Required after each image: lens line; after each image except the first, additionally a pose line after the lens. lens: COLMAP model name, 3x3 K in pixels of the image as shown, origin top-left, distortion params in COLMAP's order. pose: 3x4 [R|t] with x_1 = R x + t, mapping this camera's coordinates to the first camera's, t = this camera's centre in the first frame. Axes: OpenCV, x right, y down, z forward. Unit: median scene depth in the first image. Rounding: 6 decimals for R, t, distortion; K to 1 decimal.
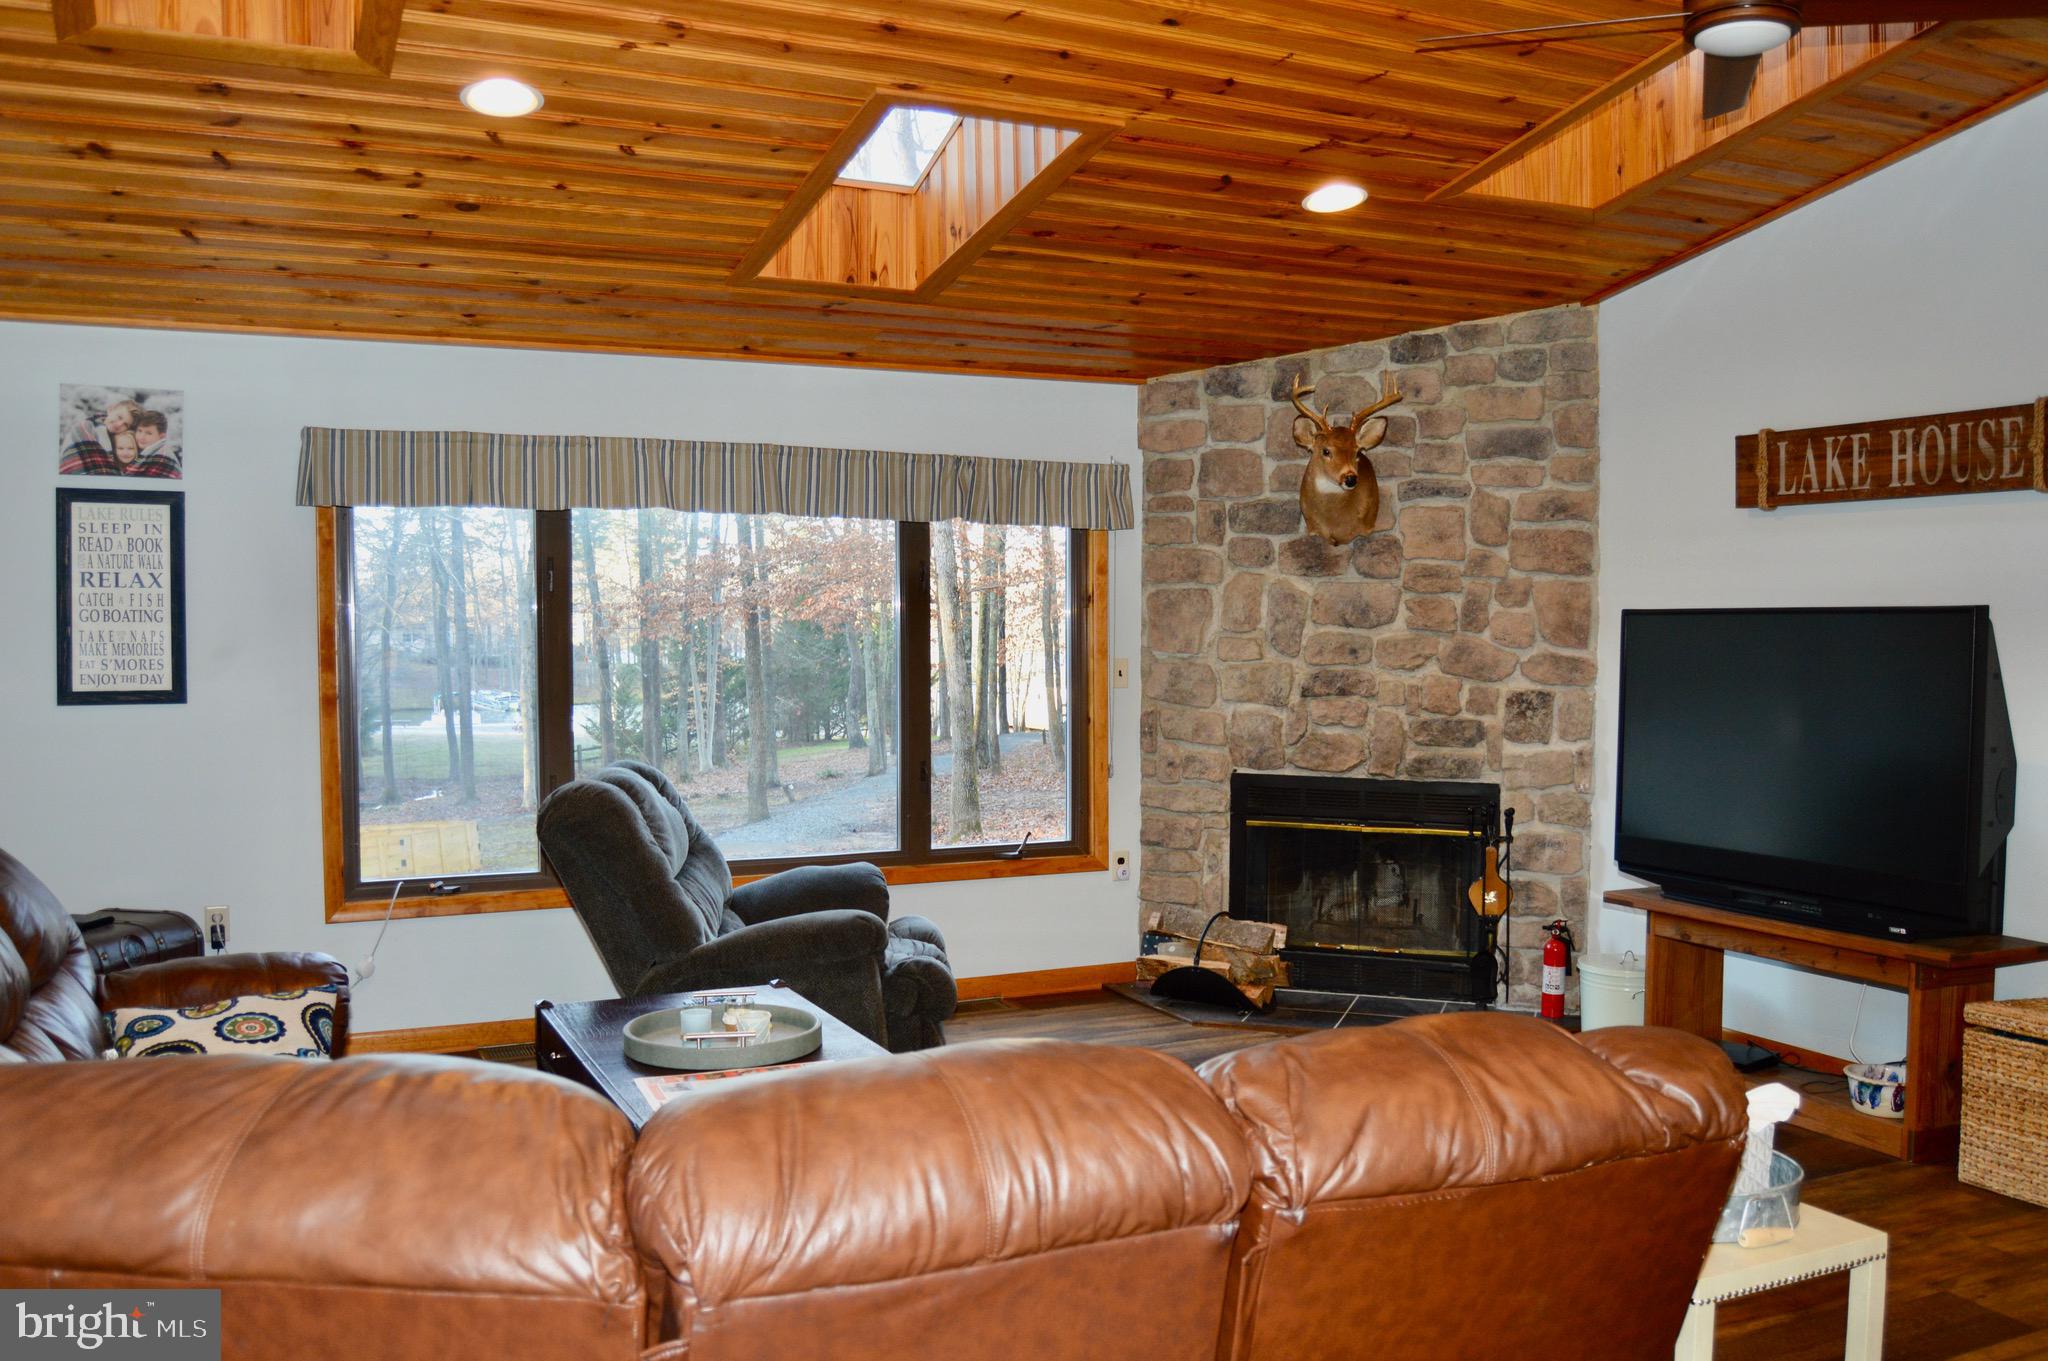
lens RADIAL K [[1711.6, 0, 1030.9], [0, 1711.6, 665.9], [0, 0, 1]] dist [-0.087714, 0.035980]
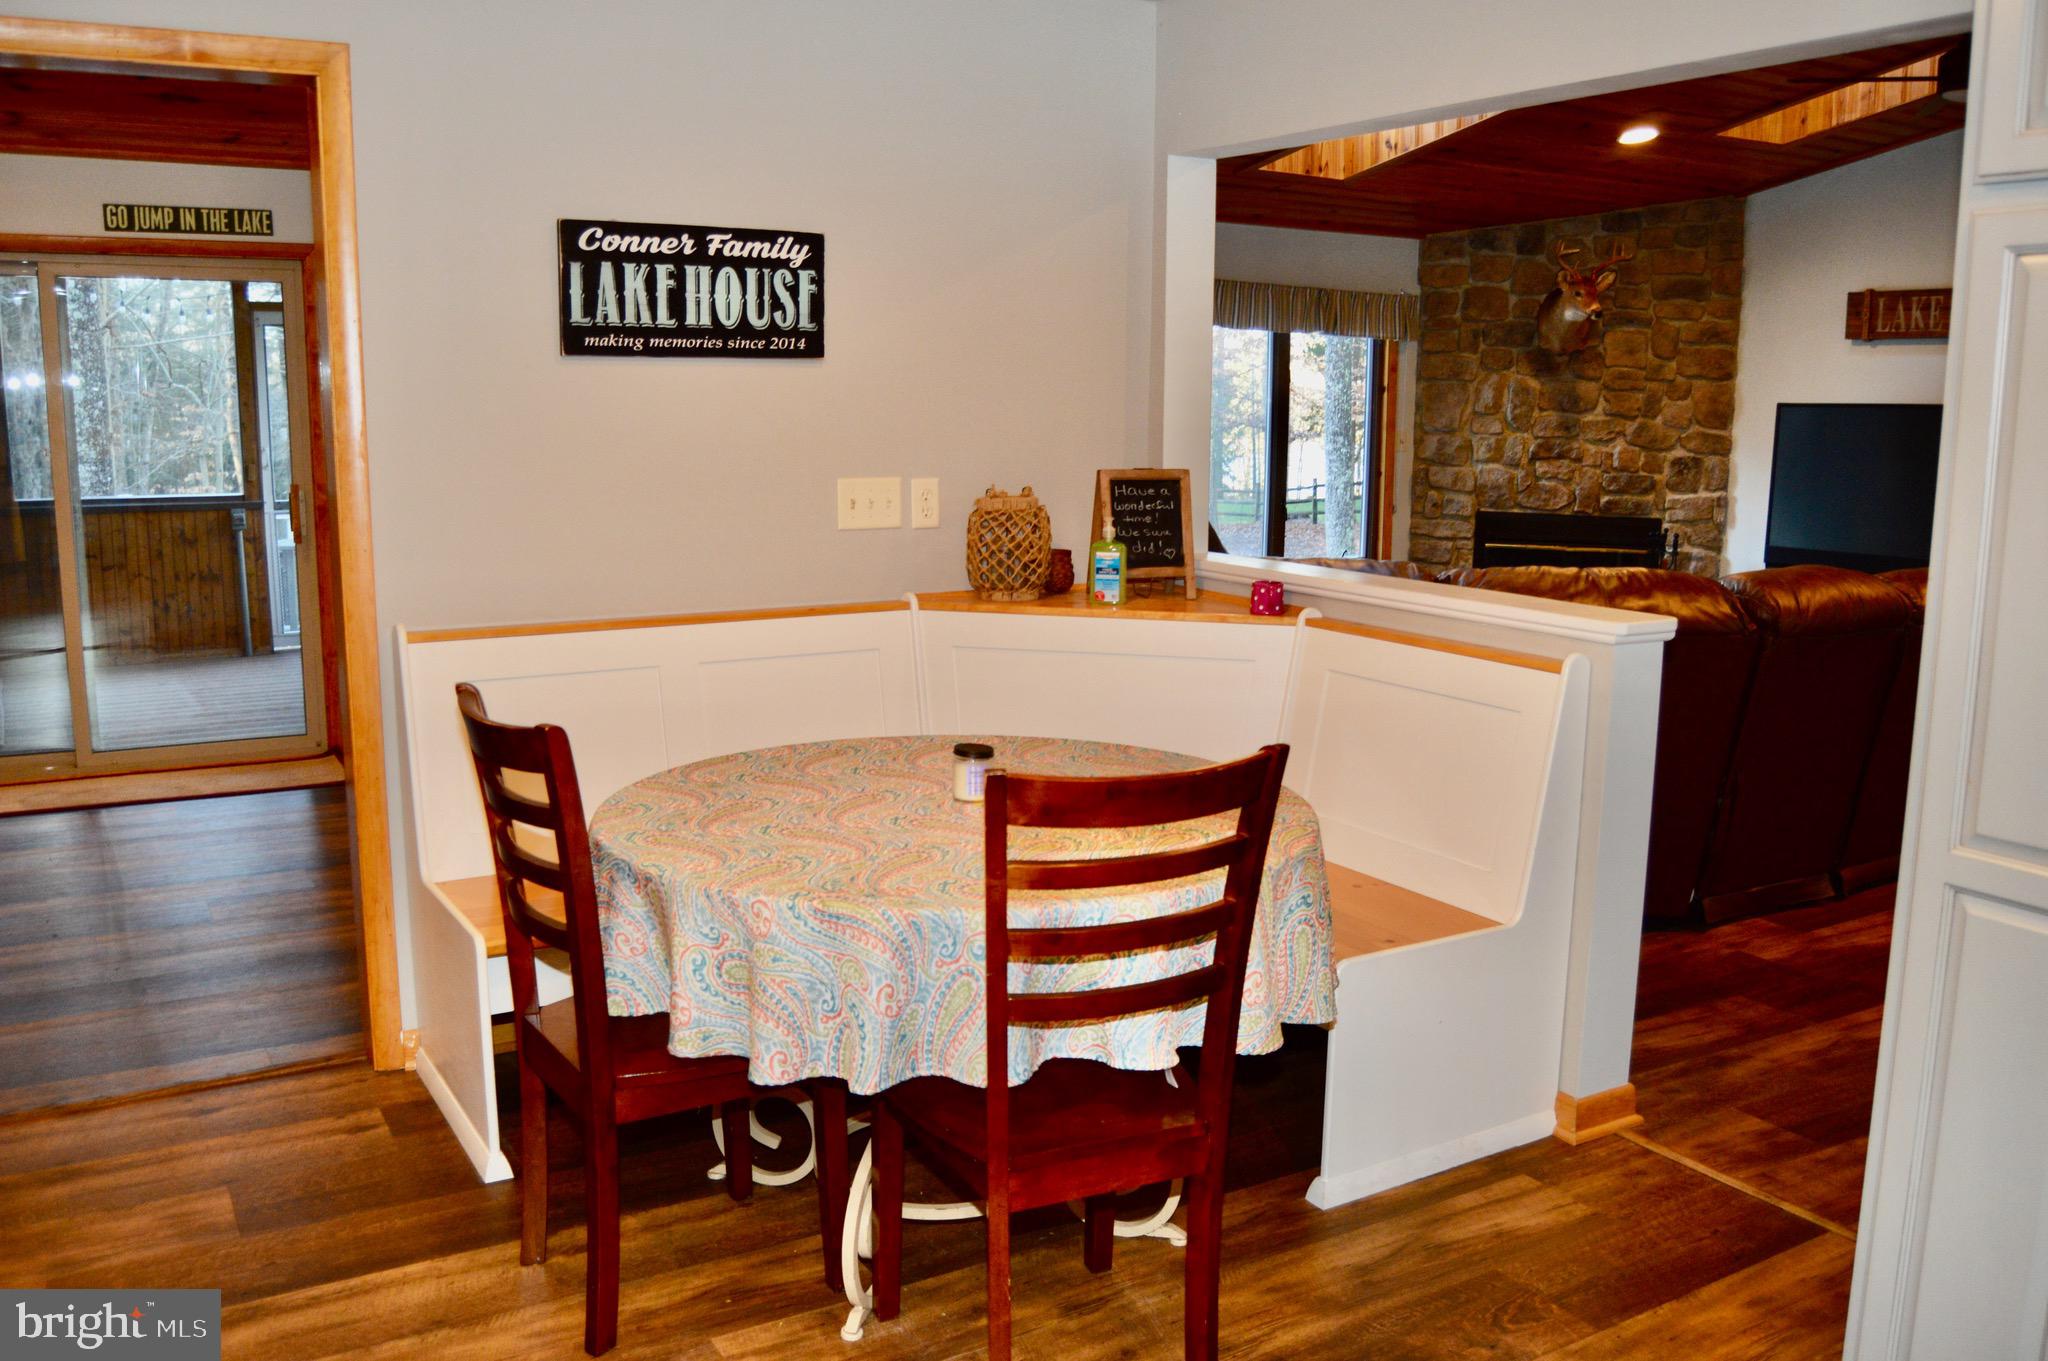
lens RADIAL K [[1711.6, 0, 1010.1], [0, 1711.6, 683.3], [0, 0, 1]] dist [-0.087714, 0.035980]
pose [[0.995523, -0.003489, 0.094456, -0.438240], [-0.008905, 0.991412, 0.130474, 0.023338], [-0.094100, -0.130731, 0.986942, -0.436350]]
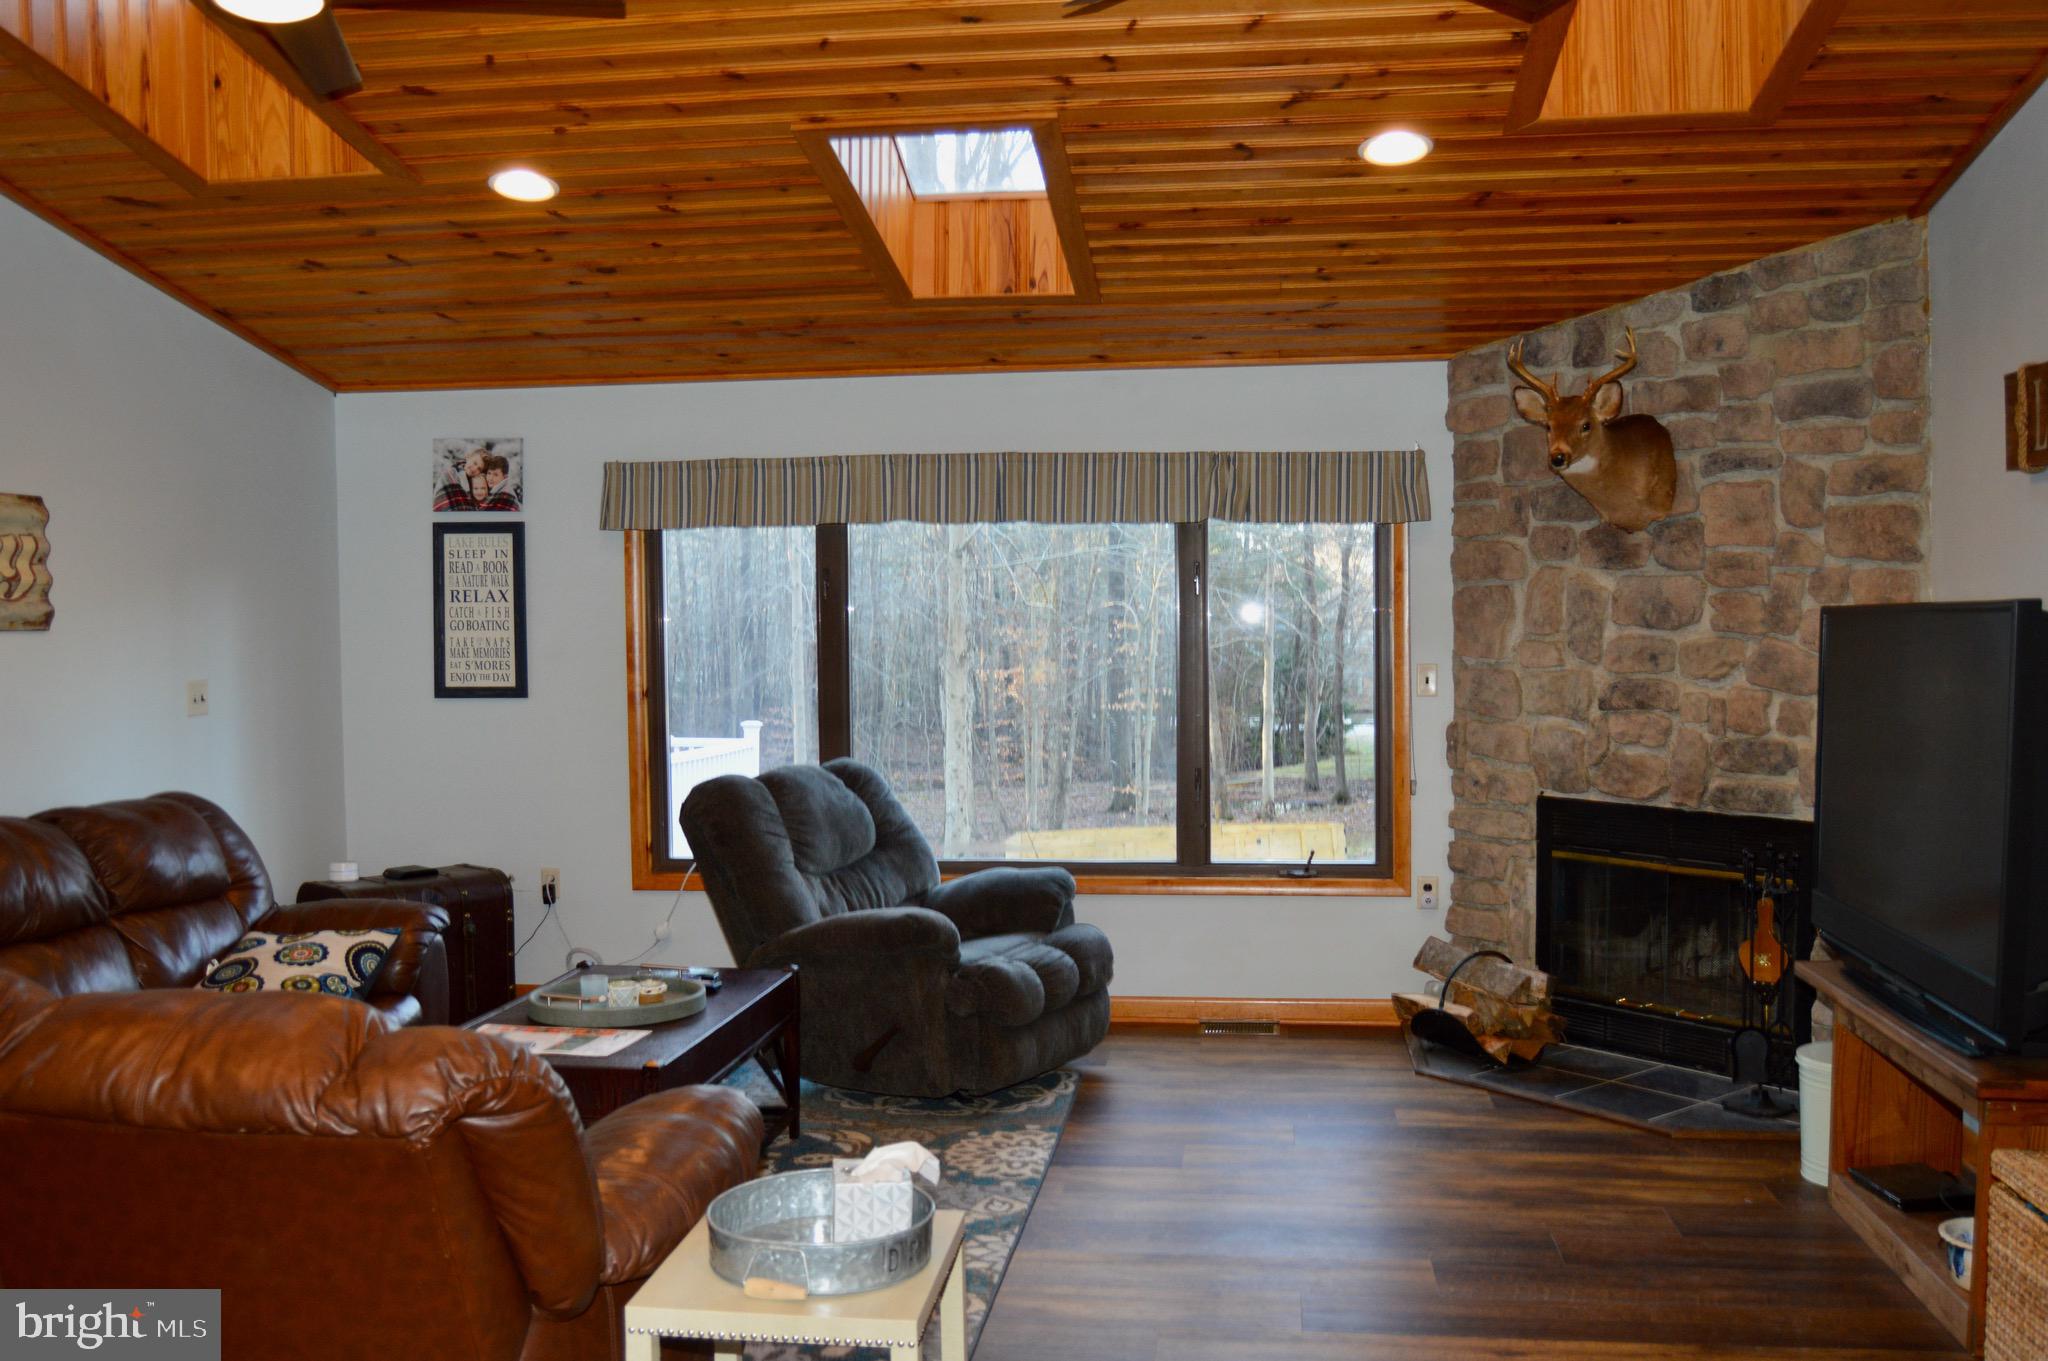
lens RADIAL K [[1827.3, 0, 1079.3], [0, 1827.3, 645.2], [0, 0, 1]] dist [-0.074205, -0.000577]
pose [[0.849430, -0.000420, -0.527701, 0.429945], [-0.005735, 0.999933, -0.010026, -0.004005], [0.527670, 0.011543, 0.849371, 0.088508]]
